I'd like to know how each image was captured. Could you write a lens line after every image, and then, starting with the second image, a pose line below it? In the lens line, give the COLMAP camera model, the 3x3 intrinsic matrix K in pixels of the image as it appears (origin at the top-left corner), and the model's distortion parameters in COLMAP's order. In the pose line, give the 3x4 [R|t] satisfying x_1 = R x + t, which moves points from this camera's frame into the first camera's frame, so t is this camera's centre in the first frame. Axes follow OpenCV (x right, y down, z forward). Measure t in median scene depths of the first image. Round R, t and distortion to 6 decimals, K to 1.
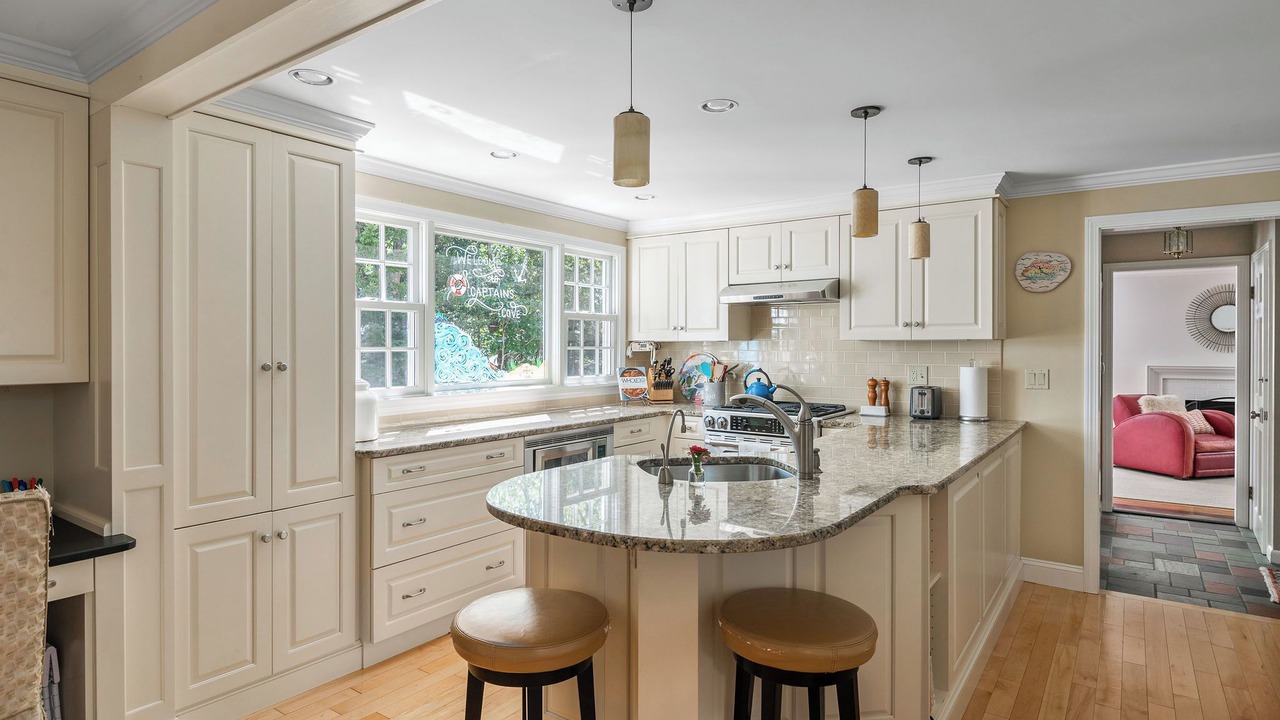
lens RADIAL K [[695.7, 0, 632.8], [0, 695.7, 351.3], [0, 0, 1]] dist [0.006859, -0.008463]
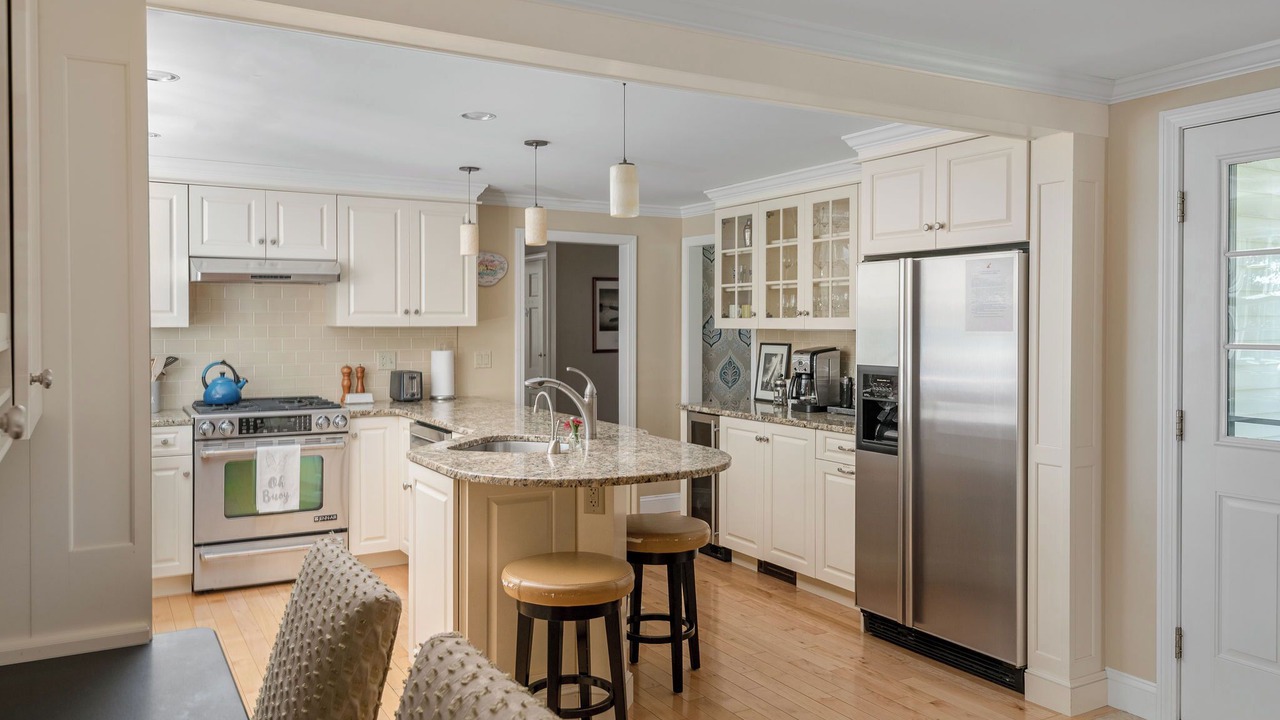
lens RADIAL K [[921.4, 0, 641.3], [0, 921.4, 336.9], [0, 0, 1]] dist [0.024399, -0.000616]
pose [[0.406228, -0.012803, 0.913682, -0.688455], [0.004829, 0.999918, 0.011865, -0.015028], [-0.913759, -0.000407, 0.406256, 0.115347]]
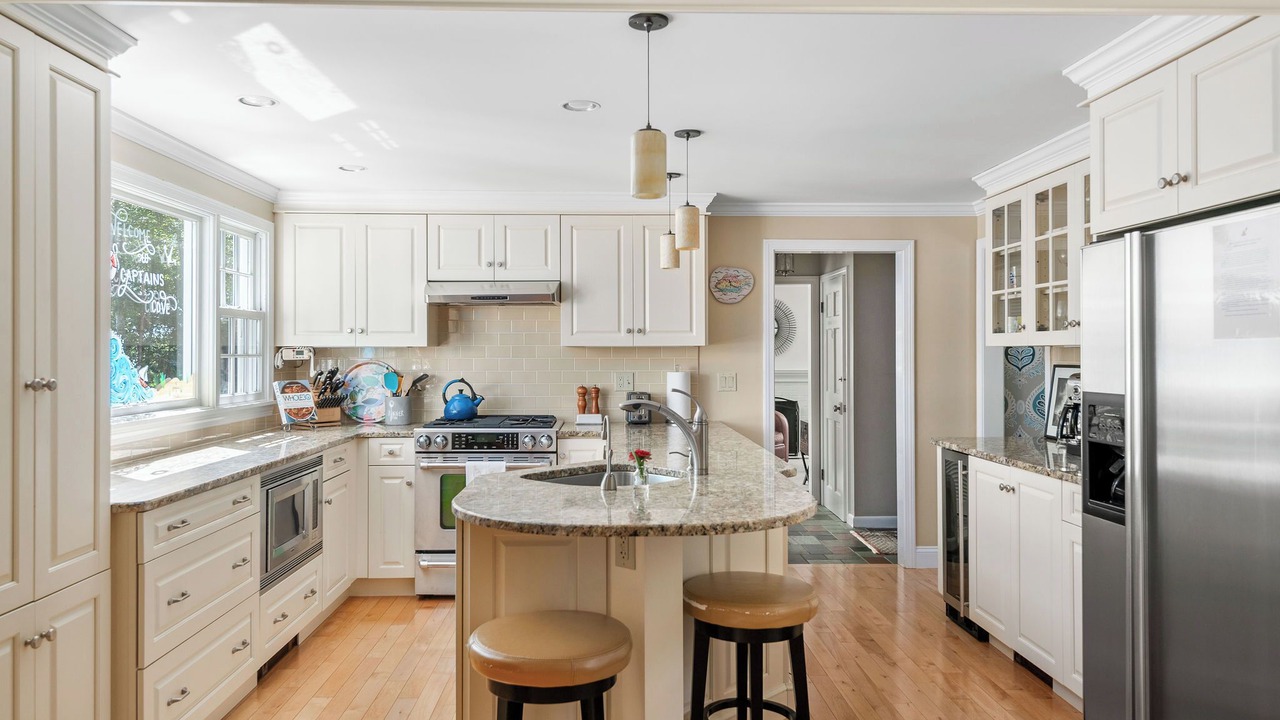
lens RADIAL K [[885.2, 0, 642.1], [0, 885.2, 348.9], [0, 0, 1]] dist [0.014979, -0.017646]
pose [[0.788794, 0.000688, 0.614657, -0.359318], [0.006647, 0.999931, -0.009649, 0.000127], [-0.614622, 0.011697, 0.788735, -0.017015]]
